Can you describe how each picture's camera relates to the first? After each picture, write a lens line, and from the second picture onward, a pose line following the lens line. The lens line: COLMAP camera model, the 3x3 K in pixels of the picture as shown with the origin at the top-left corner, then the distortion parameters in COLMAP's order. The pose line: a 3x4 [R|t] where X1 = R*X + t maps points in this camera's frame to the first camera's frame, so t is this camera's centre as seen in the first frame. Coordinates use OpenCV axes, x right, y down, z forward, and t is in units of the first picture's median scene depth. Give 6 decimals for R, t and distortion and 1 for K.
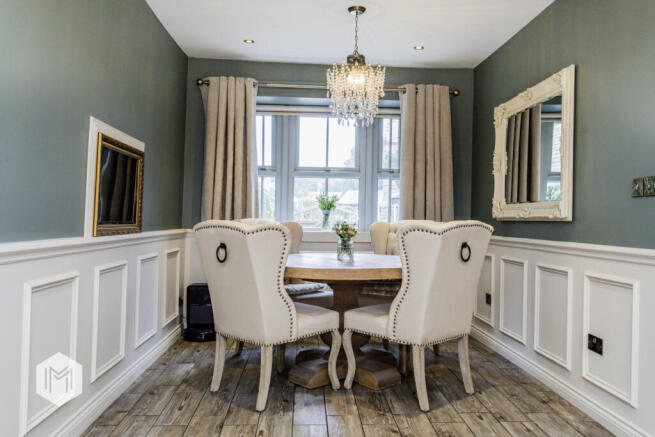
lens RADIAL K [[562.5, 0, 327.2], [0, 562.5, 216.4], [0, 0, 1]] dist [0.007655, 0.006505]
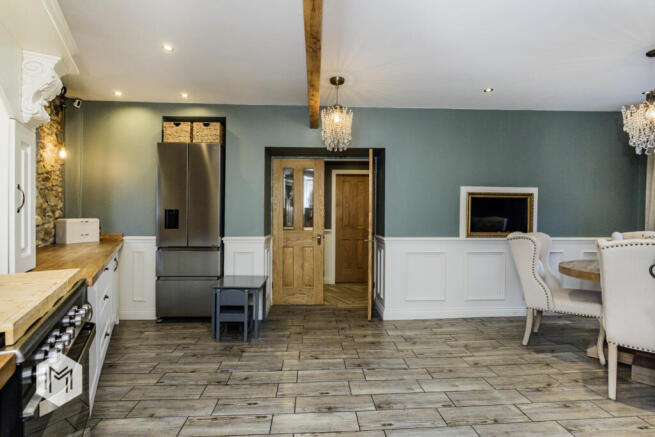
lens RADIAL K [[314.3, 0, 322.8], [0, 314.3, 220.3], [0, 0, 1]] dist [0.002028, 0.000565]
pose [[-0.008705, -0.020300, -0.999756, 0.719861], [0.005906, 0.999775, -0.020352, -0.009296], [0.999945, -0.006082, -0.008583, 0.355697]]
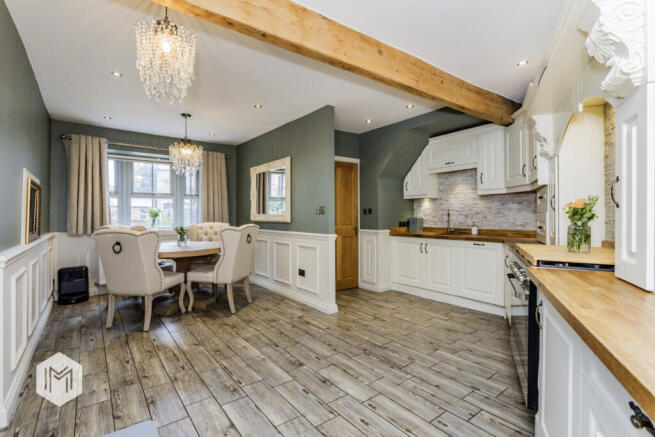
lens RADIAL K [[314.3, 0, 321.6], [0, 314.3, 216.6], [0, 0, 1]] dist [0.002028, 0.000565]
pose [[0.827212, -0.022490, 0.561440, -0.187650], [0.014898, 0.999725, 0.018096, -0.036682], [-0.561693, -0.006605, 0.827319, -0.158997]]
